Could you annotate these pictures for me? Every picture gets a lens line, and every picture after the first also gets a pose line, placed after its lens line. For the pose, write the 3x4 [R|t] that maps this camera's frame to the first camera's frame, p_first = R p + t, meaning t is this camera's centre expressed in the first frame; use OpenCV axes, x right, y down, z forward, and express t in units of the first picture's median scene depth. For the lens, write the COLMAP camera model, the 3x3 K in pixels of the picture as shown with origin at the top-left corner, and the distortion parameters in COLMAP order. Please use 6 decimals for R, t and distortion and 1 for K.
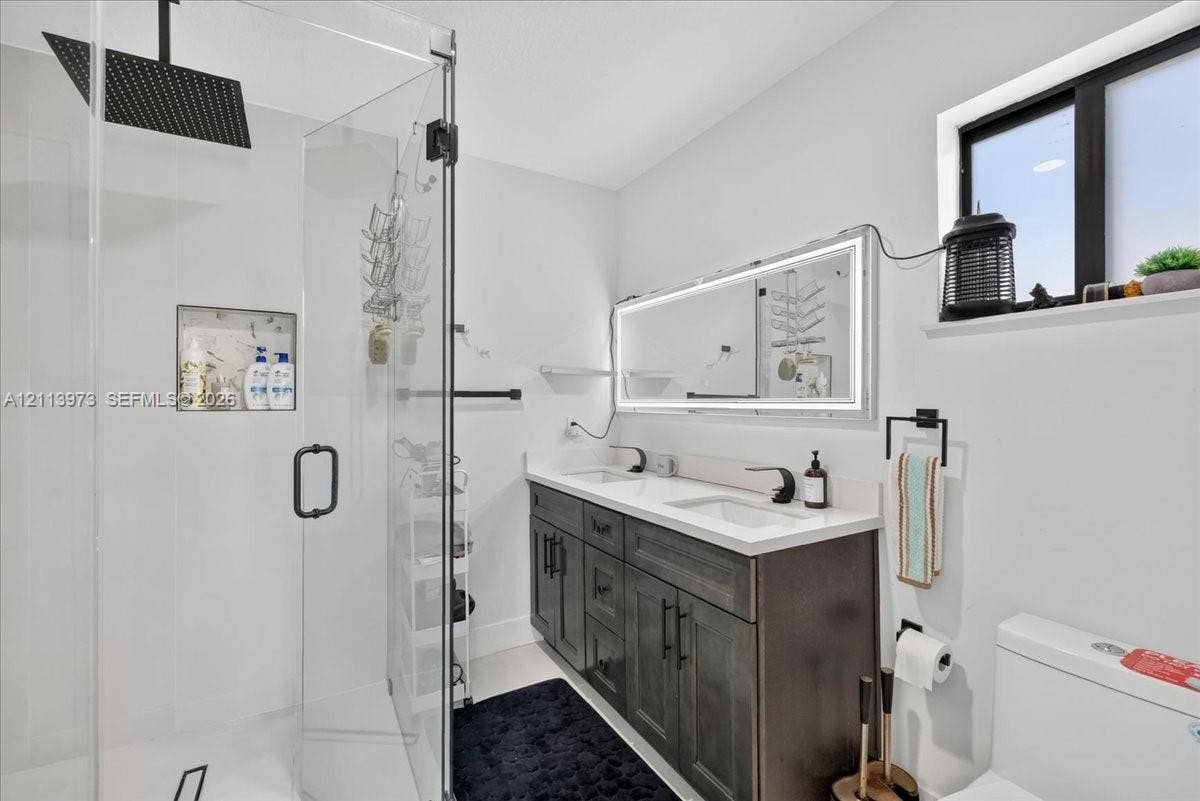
lens RADIAL K [[513.2, 0, 597.7], [0, 513.2, 401.6], [0, 0, 1]] dist [-0.002636, -0.000895]
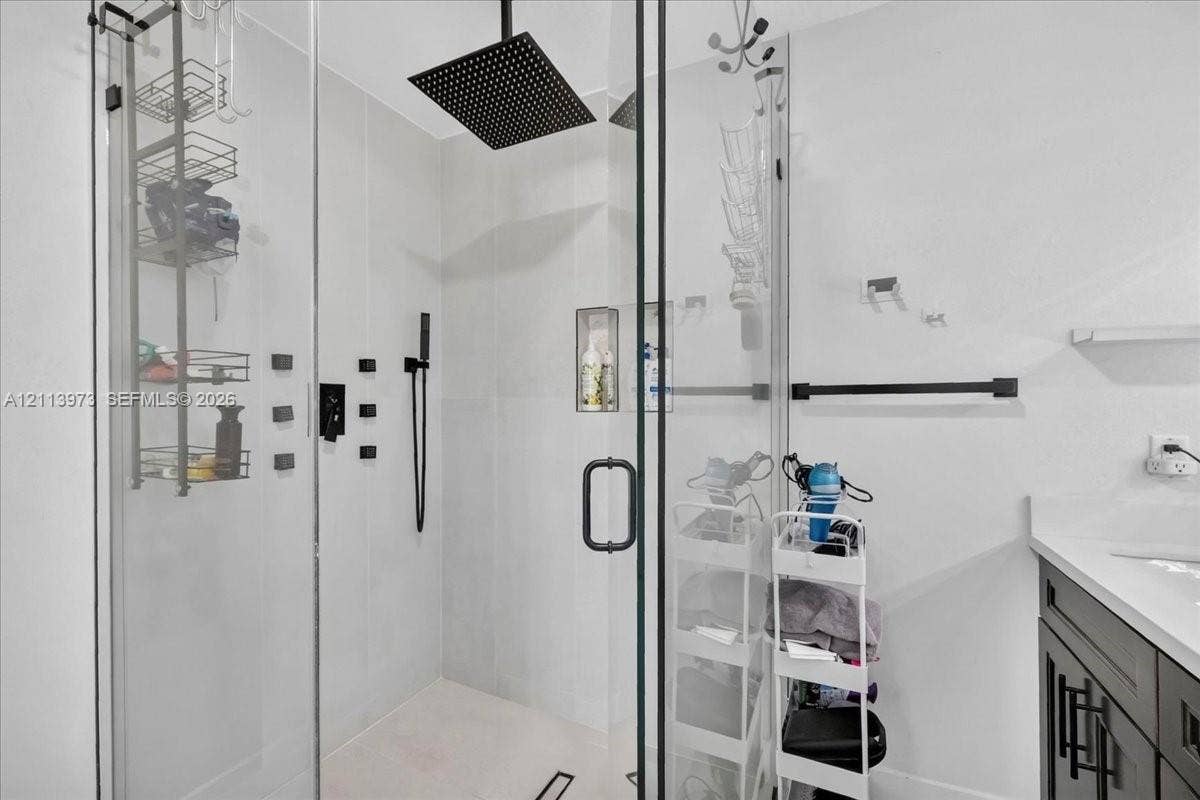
lens RADIAL K [[513.2, 0, 597.7], [0, 513.2, 401.1], [0, 0, 1]] dist [-0.002636, -0.000895]
pose [[0.561742, -0.004704, -0.827299, 0.059276], [0.002688, 0.999989, -0.003861, 0.001723], [0.827308, -0.000055, 0.561748, 0.419550]]
